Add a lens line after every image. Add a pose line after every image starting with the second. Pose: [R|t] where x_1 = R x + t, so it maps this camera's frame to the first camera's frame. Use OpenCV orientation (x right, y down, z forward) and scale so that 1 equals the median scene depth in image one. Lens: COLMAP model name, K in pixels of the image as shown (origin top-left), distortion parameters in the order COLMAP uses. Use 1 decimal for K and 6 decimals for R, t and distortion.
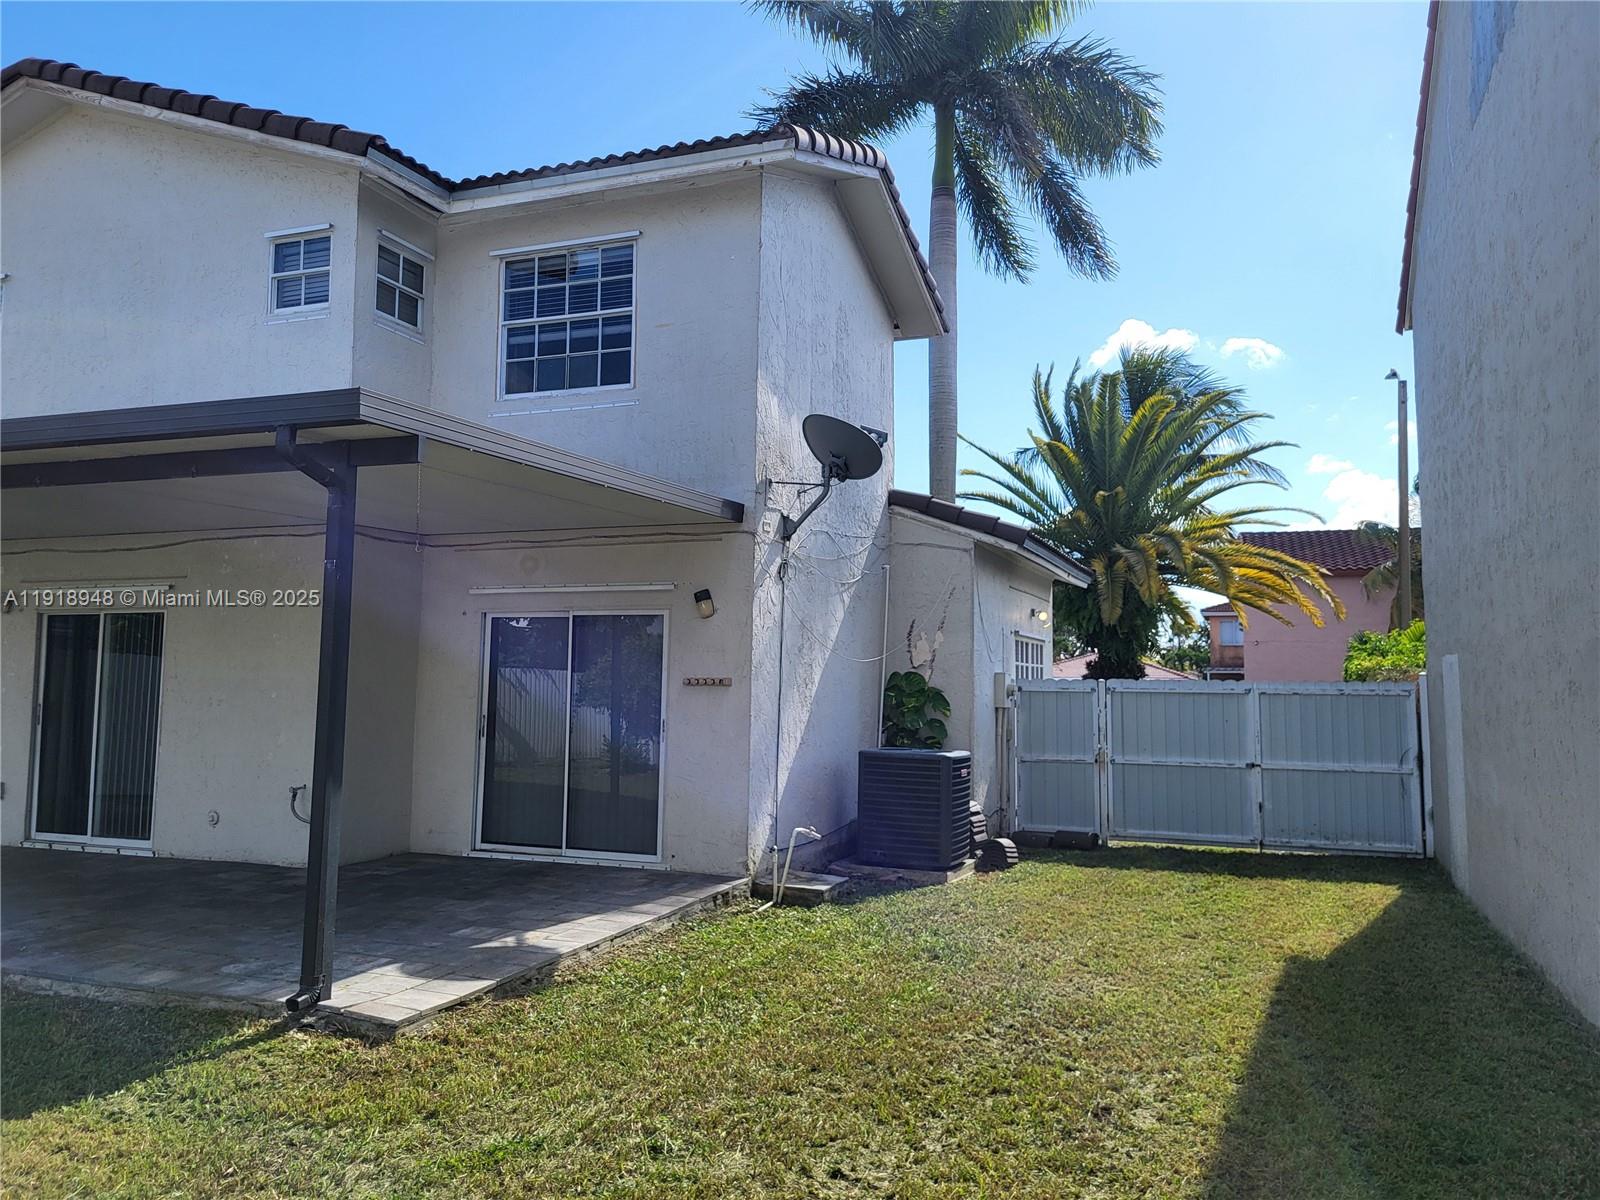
lens RADIAL K [[1227.1, 0, 789.8], [0, 1227.1, 581.0], [0, 0, 1]] dist [0.048615, -0.039037]
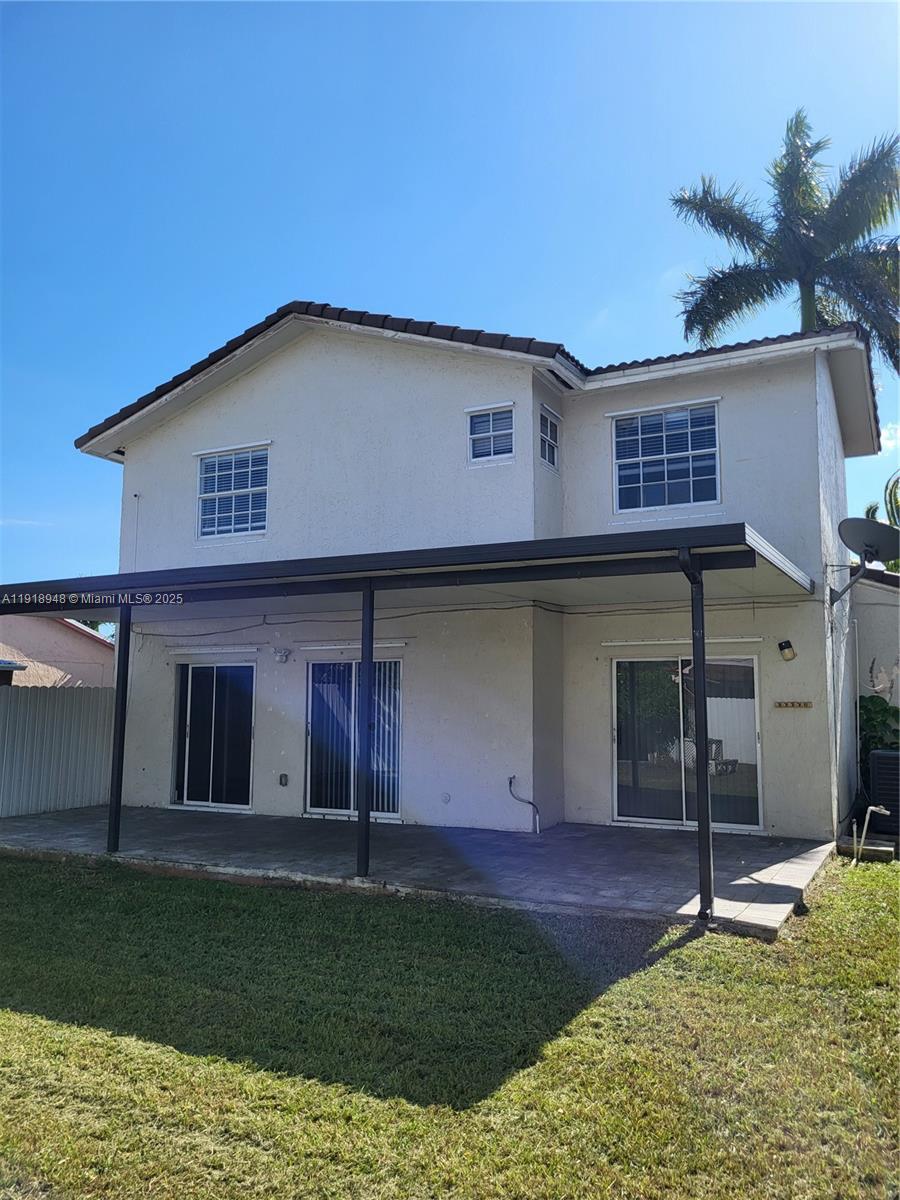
lens RADIAL K [[920.3, 0, 476.2], [0, 920.3, 596.4], [0, 0, 1]] dist [0.048615, -0.039037]
pose [[0.995580, -0.020402, -0.091678, -0.312550], [0.017626, 0.999364, -0.030987, -0.017092], [0.092252, 0.029234, 0.995307, -0.114006]]
